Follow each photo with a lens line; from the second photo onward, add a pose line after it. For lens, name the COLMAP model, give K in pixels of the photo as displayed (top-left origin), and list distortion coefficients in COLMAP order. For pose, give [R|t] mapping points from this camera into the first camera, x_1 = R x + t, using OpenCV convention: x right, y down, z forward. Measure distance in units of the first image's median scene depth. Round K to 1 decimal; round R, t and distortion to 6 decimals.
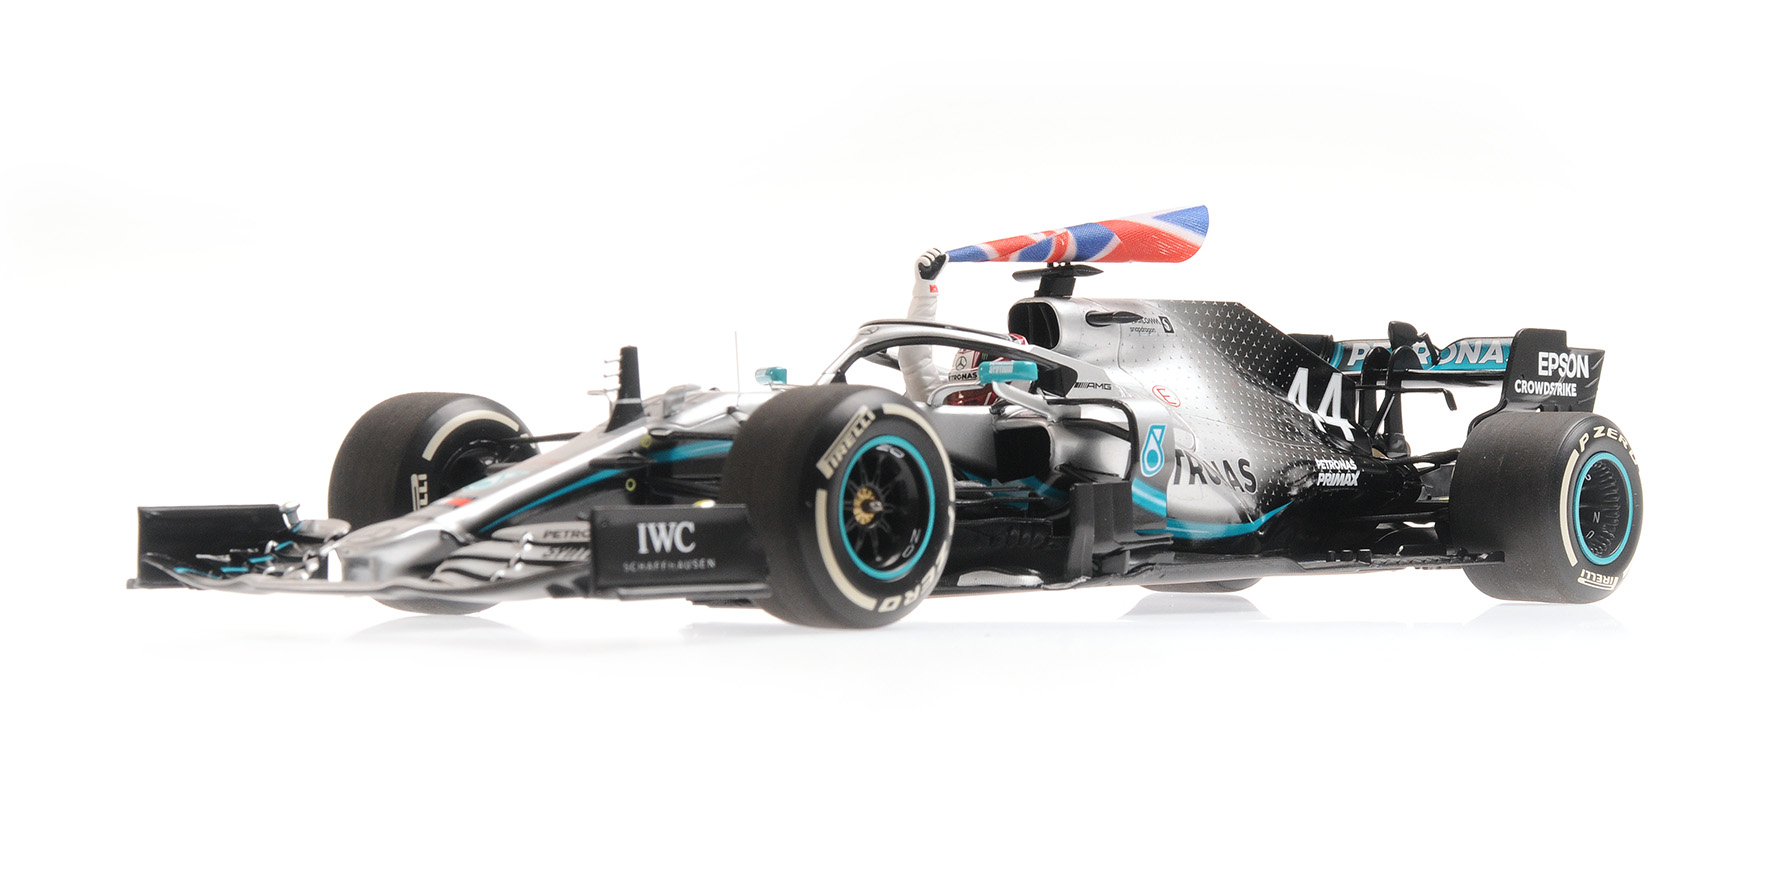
lens RADIAL K [[3632.0, 0, 886.0], [0, 3632.0, 443.0], [0, 0, 1]] dist [-0.020039, -0.006853]
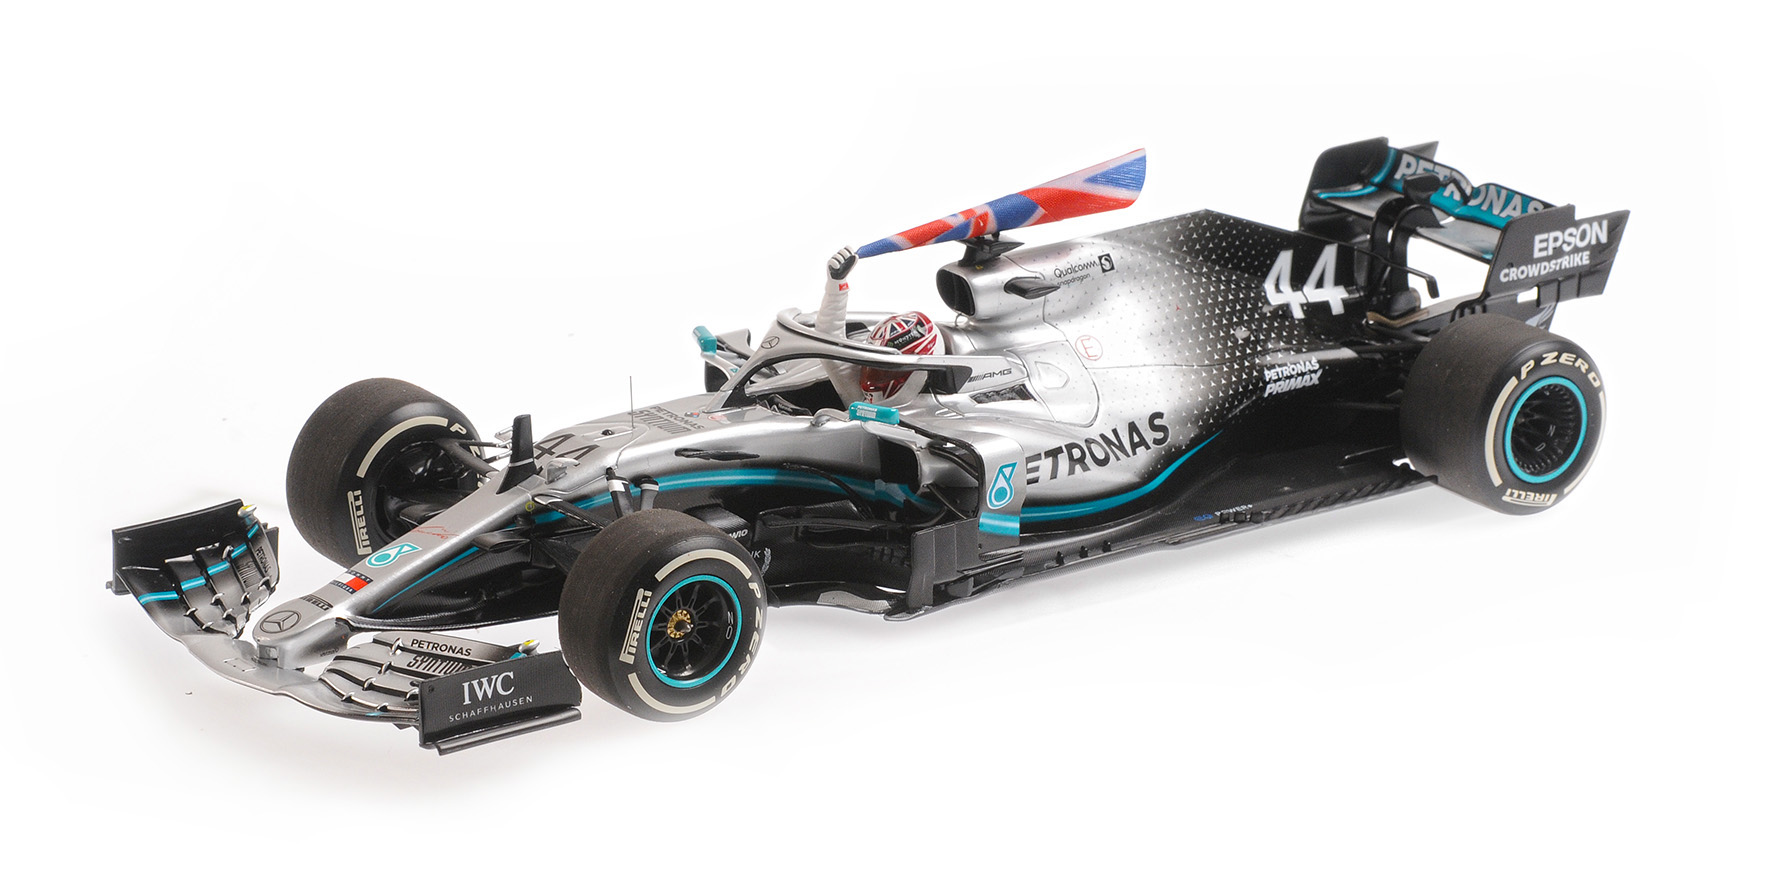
lens RADIAL K [[7303.4, 0, 886.0], [0, 7303.4, 443.0], [0, 0, 1]] dist [0.266571, 0.146936]
pose [[0.981009, 0.073940, -0.179318, 0.412553], [-0.012463, 0.946610, 0.322141, -0.688217], [0.193563, -0.313788, 0.929554, -1.028130]]
